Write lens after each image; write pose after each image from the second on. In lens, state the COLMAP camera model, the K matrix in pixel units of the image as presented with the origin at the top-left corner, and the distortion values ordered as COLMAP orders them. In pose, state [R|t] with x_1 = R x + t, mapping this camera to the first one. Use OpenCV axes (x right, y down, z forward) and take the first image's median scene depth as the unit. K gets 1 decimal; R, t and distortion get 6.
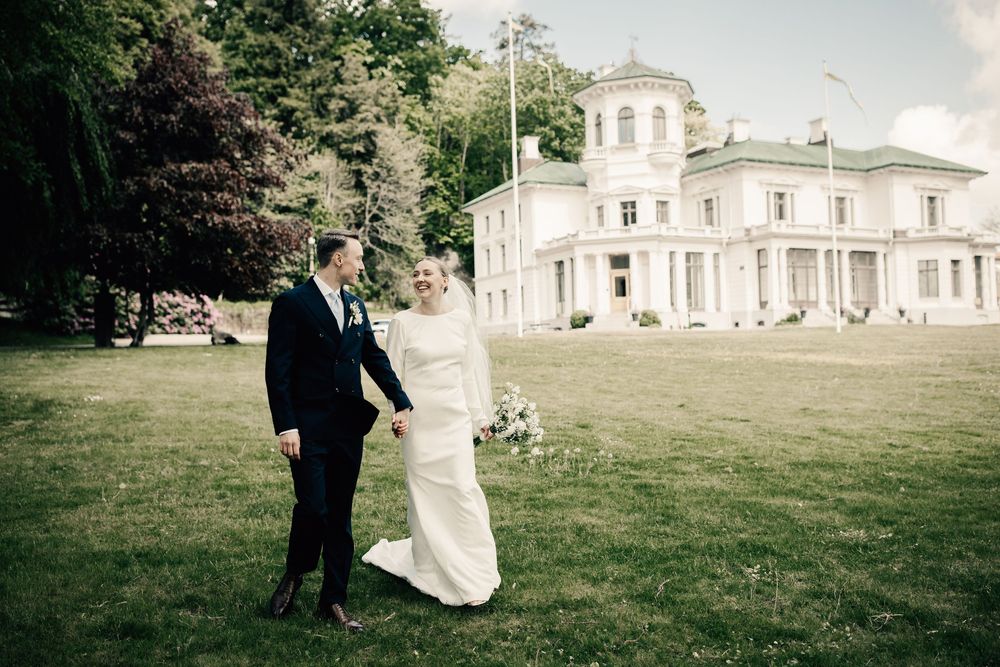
lens RADIAL K [[965.6, 0, 500.0], [0, 965.6, 333.5], [0, 0, 1]] dist [0.000493, -0.007661]
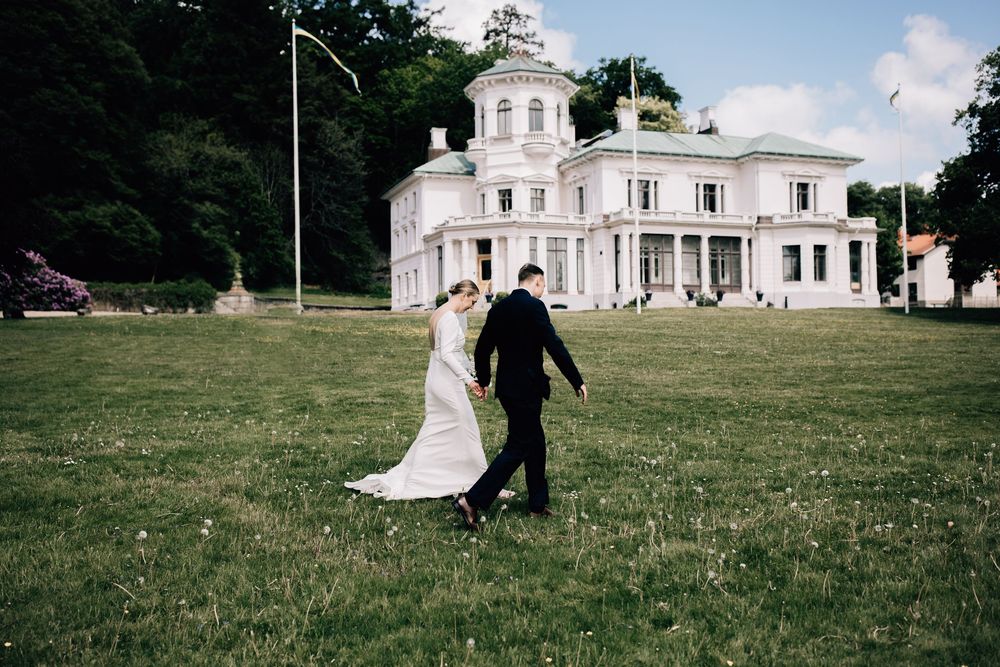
lens RADIAL K [[965.6, 0, 500.0], [0, 965.6, 333.5], [0, 0, 1]] dist [0.000493, -0.007661]
pose [[0.995168, 0.009562, -0.097722, 0.229944], [-0.008003, 0.999835, 0.016330, 0.003648], [0.097862, -0.015469, 0.995080, -0.054881]]
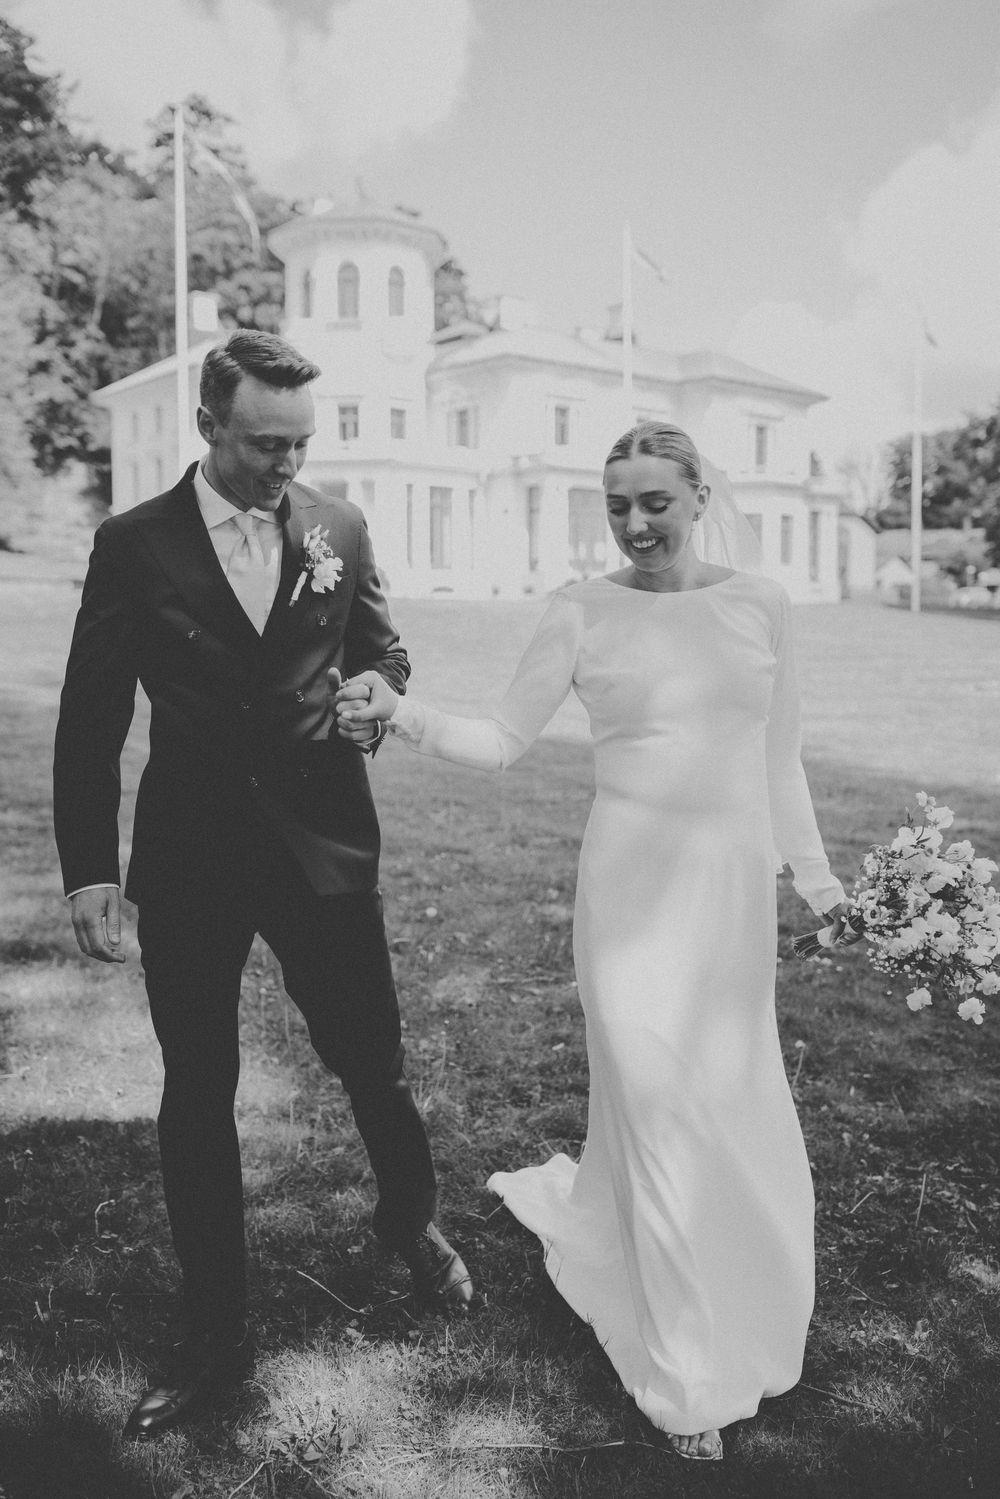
lens RADIAL K [[1447.5, 0, 503.3], [0, 1447.5, 745.9], [0, 0, 1]] dist [0.000493, -0.007661]
pose [[0.970969, 0.009227, 0.239026, -0.003852], [-0.033065, 0.994841, 0.095911, 0.001329], [-0.236908, -0.101030, 0.966265, -0.043209]]
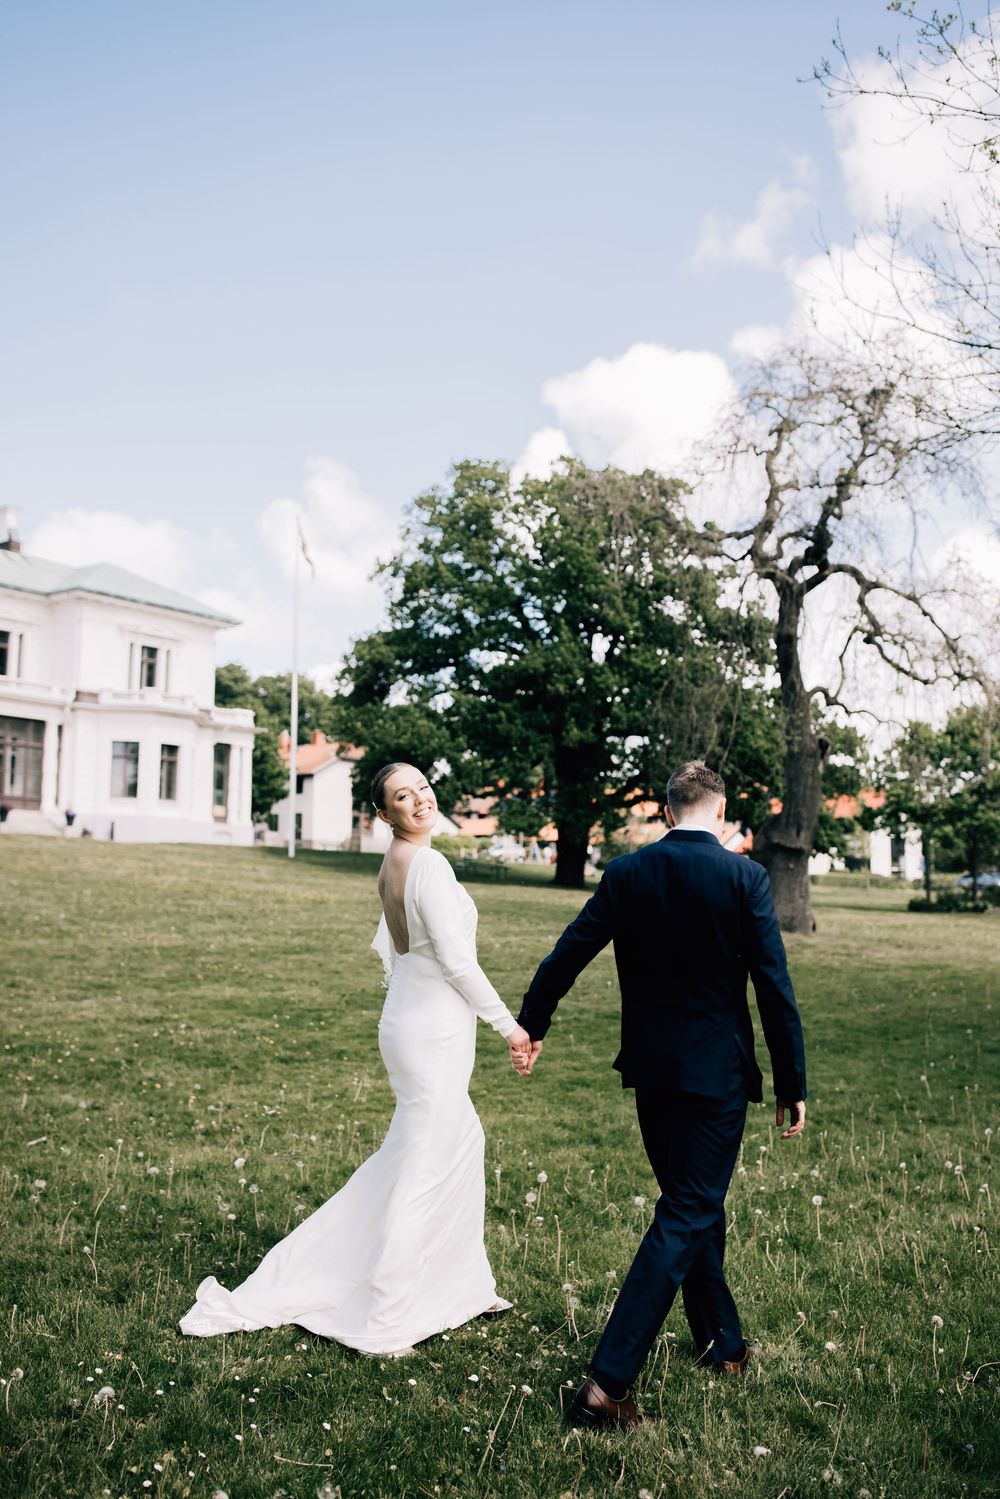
lens RADIAL K [[1447.5, 0, 503.3], [0, 1447.5, 745.9], [0, 0, 1]] dist [0.000493, -0.007661]
pose [[0.898304, 0.086123, 0.430851, 0.245287], [-0.051604, 0.994495, -0.091198, 0.003285], [-0.436334, 0.059690, 0.897803, 0.012400]]
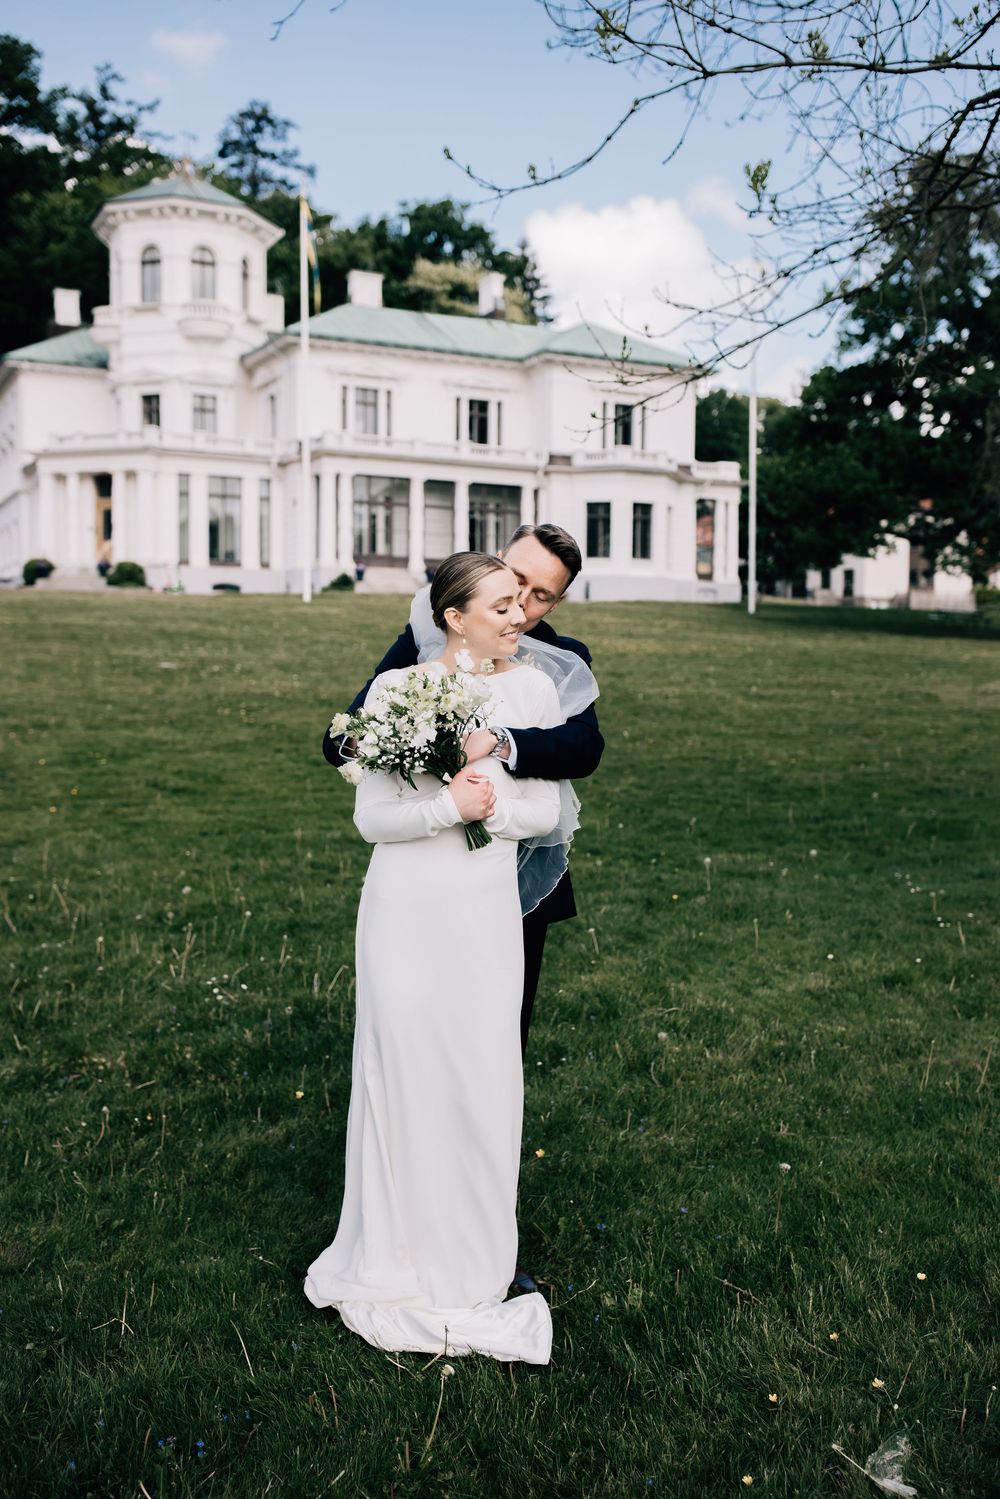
lens RADIAL K [[1447.5, 0, 503.3], [0, 1447.5, 745.9], [0, 0, 1]] dist [0.000493, -0.007661]
pose [[0.999296, 0.033507, 0.016866, 0.358193], [-0.034906, 0.995245, 0.090929, 0.002395], [-0.013739, -0.091453, 0.995715, 0.003532]]
